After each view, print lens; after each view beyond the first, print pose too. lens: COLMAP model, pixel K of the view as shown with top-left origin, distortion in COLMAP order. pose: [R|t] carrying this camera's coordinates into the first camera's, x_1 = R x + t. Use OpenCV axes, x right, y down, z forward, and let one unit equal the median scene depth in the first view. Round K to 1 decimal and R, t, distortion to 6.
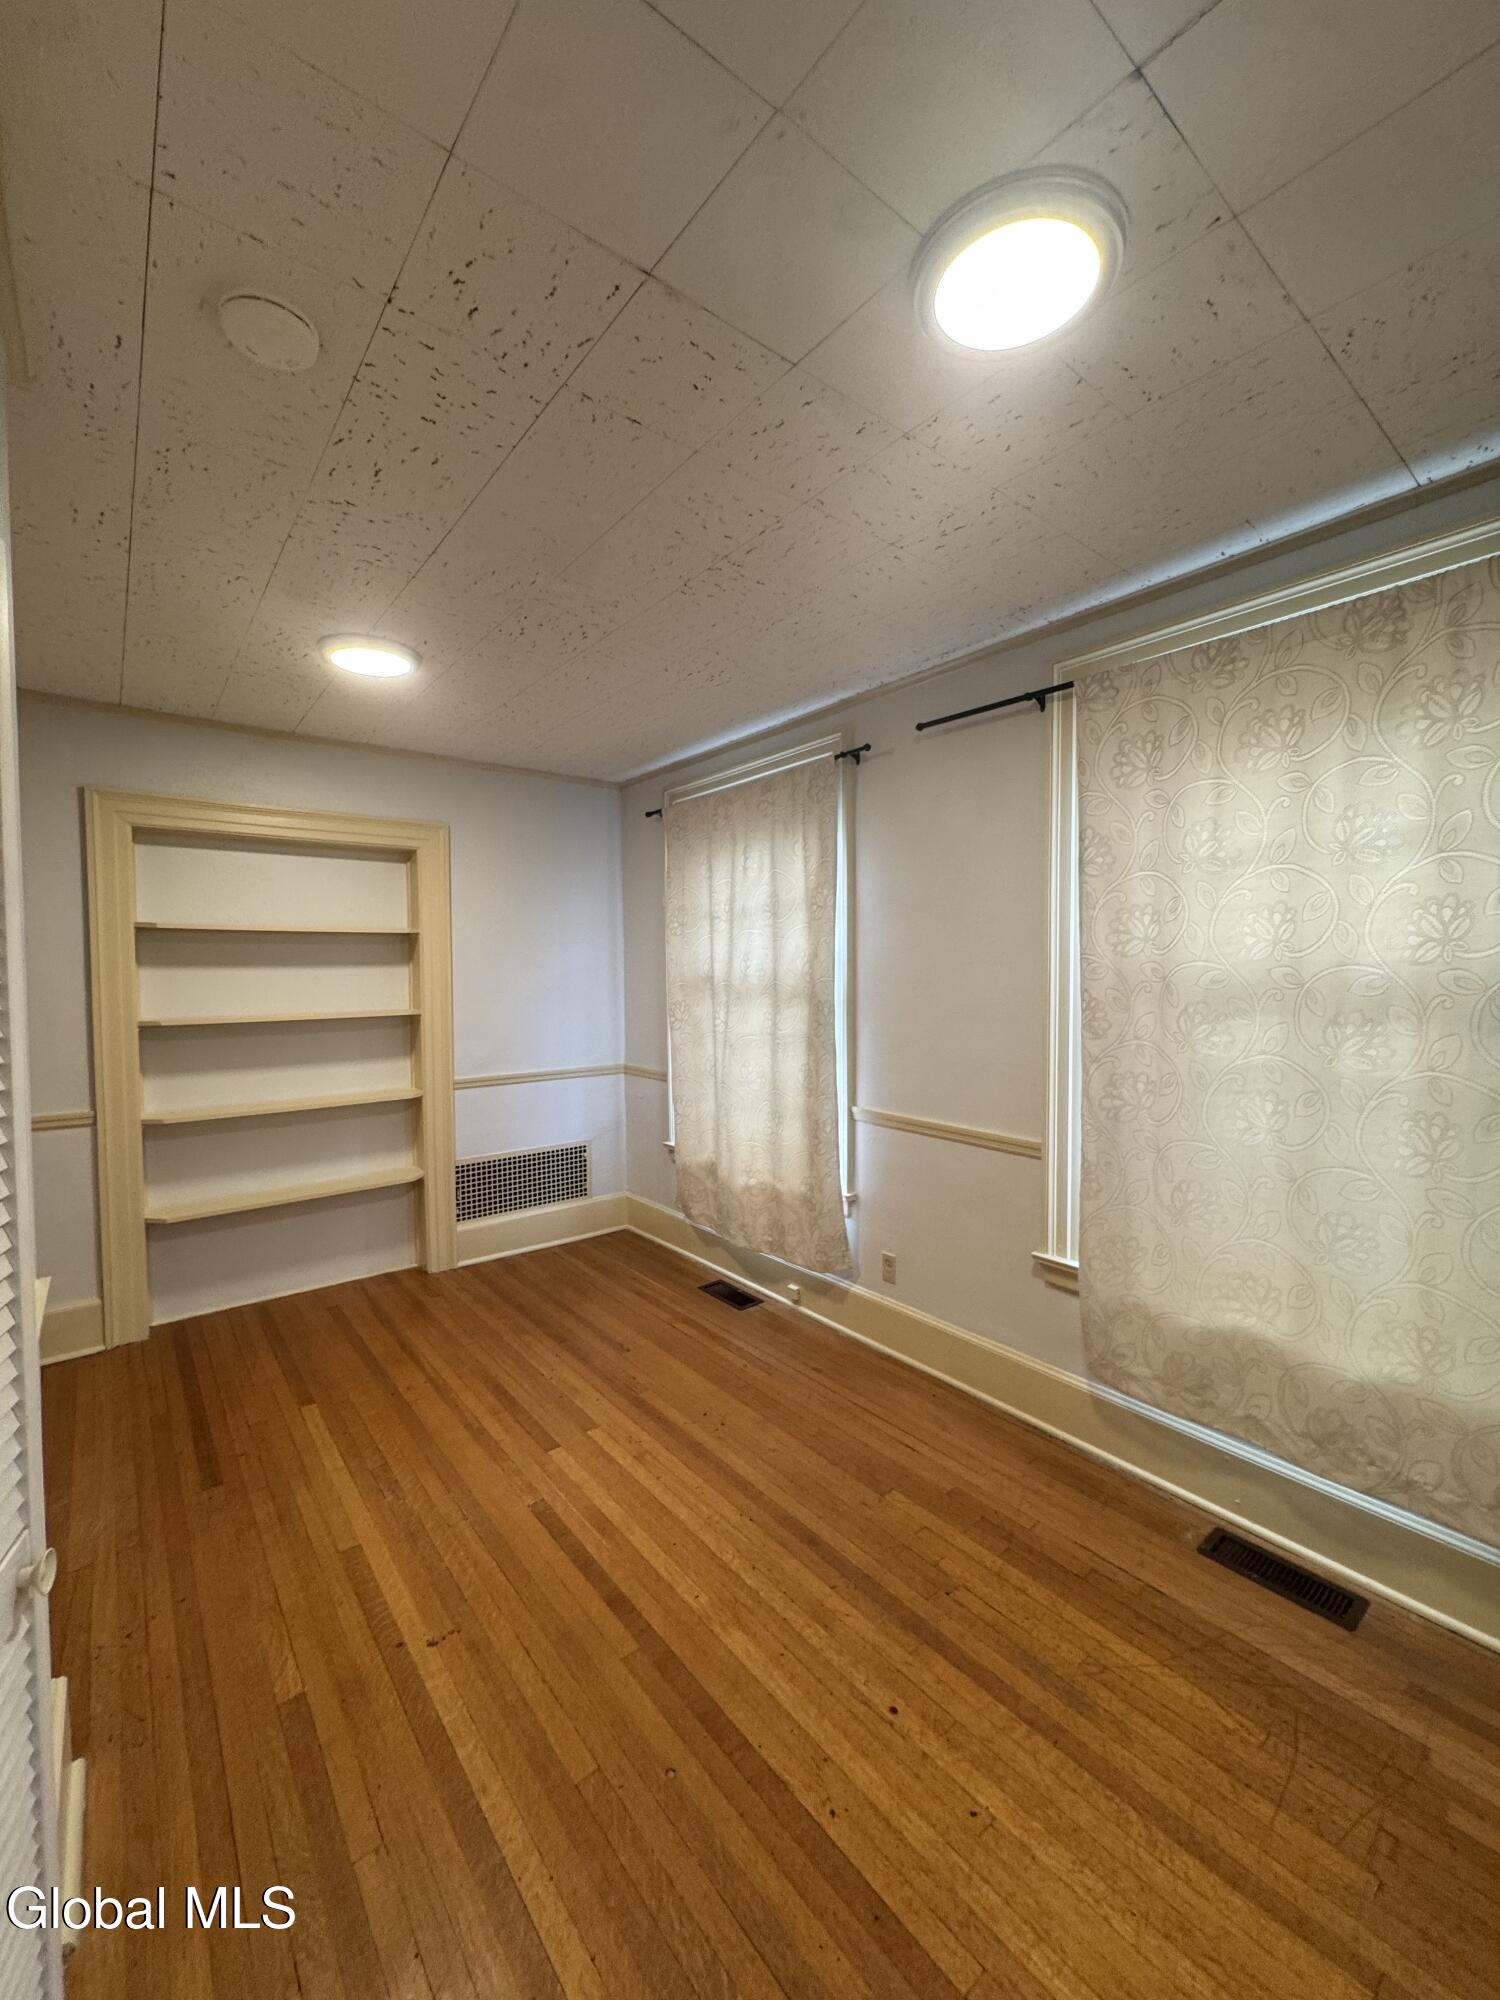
lens RADIAL K [[804.8, 0, 750.0], [0, 804.8, 1000.0], [0, 0, 1]] dist [0.000678, 0.000316]
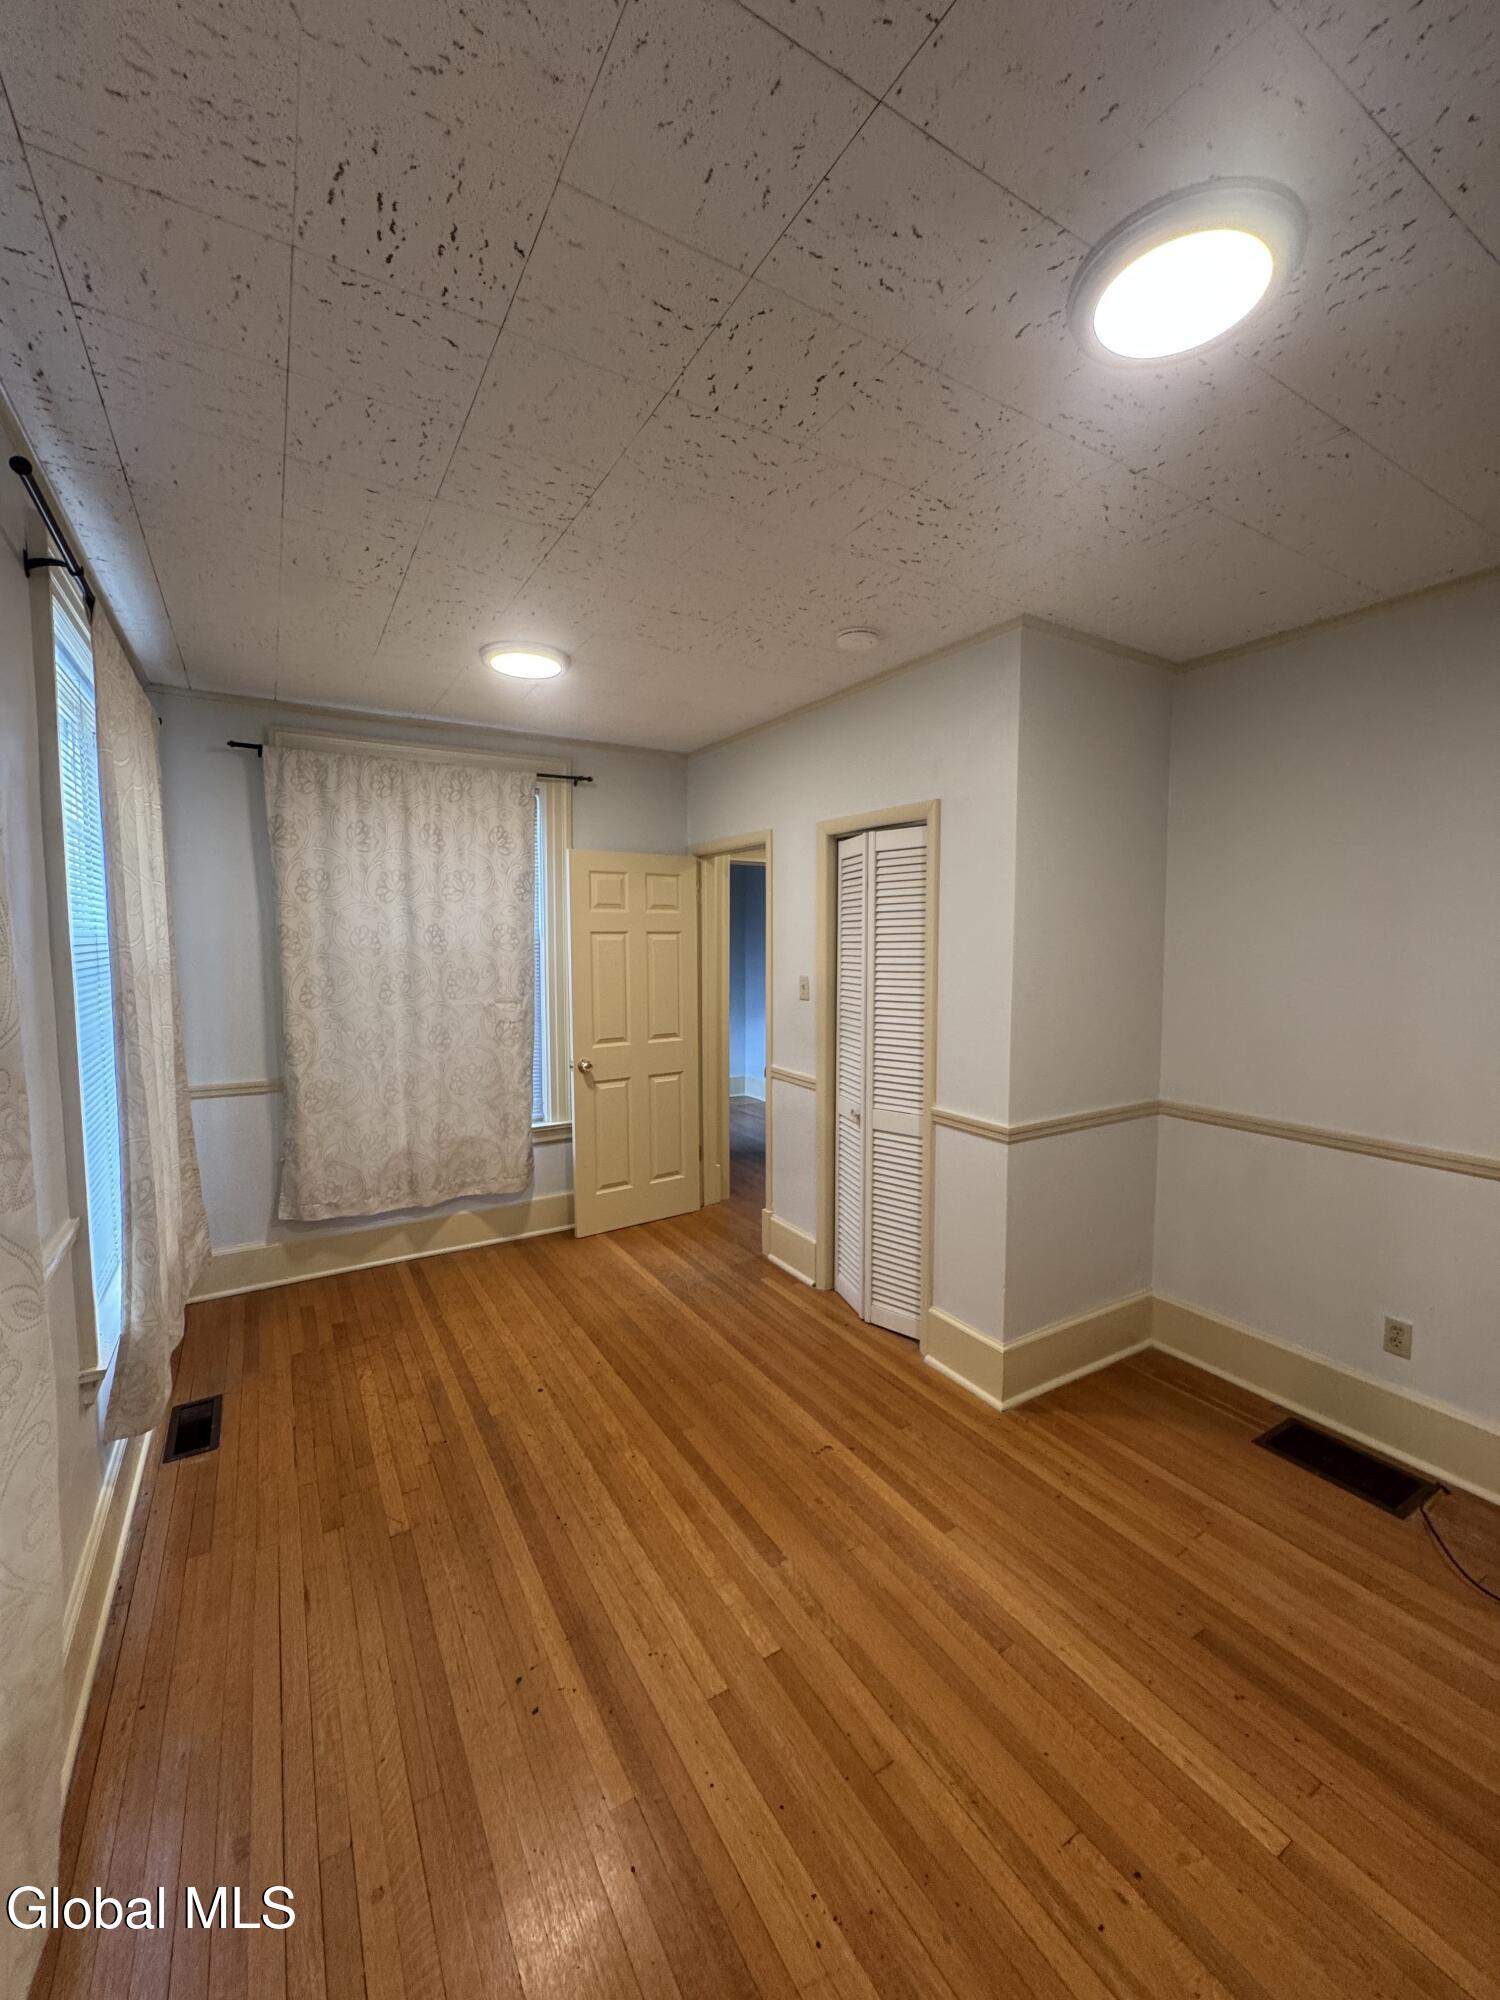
lens RADIAL K [[804.8, 0, 750.0], [0, 804.8, 1000.0], [0, 0, 1]] dist [0.000678, 0.000316]
pose [[-0.990945, -0.003593, 0.134224, -0.398128], [0.011889, 0.993368, 0.114361, -0.108476], [-0.133744, 0.114921, -0.984330, 2.051197]]
